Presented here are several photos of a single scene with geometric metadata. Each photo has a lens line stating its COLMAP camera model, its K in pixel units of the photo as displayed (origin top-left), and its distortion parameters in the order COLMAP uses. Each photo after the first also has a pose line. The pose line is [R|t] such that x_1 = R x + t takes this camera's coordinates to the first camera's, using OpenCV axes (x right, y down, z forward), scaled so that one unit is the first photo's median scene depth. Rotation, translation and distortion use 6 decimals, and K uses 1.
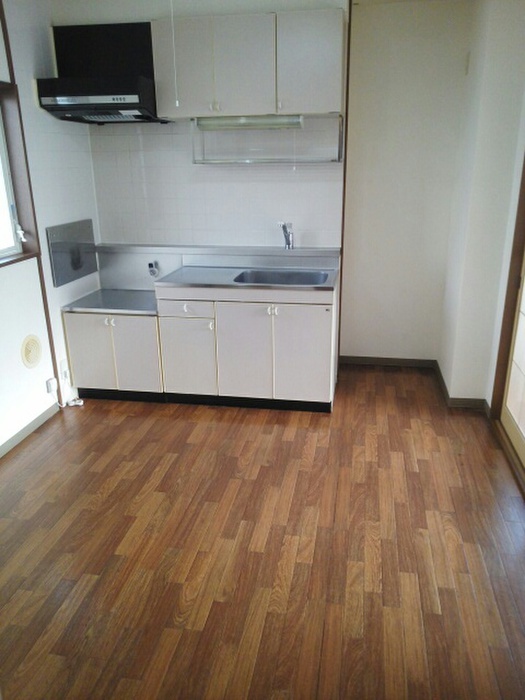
lens RADIAL K [[541.5, 0, 260.4], [0, 541.5, 348.4], [0, 0, 1]] dist [0.028959, -0.056980]
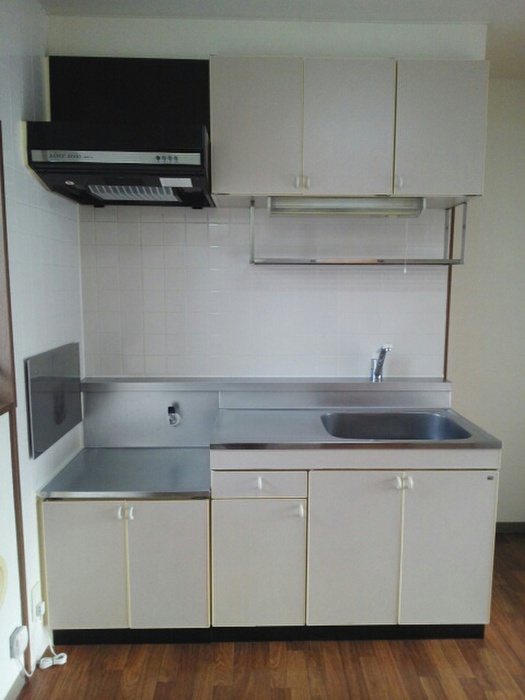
lens RADIAL K [[541.5, 0, 268.6], [0, 541.5, 355.3], [0, 0, 1]] dist [0.028959, -0.056980]
pose [[0.979807, -0.008513, 0.199763, -0.244447], [0.049511, 0.978307, -0.201155, -0.090466], [-0.193717, 0.206984, 0.958974, 0.374273]]
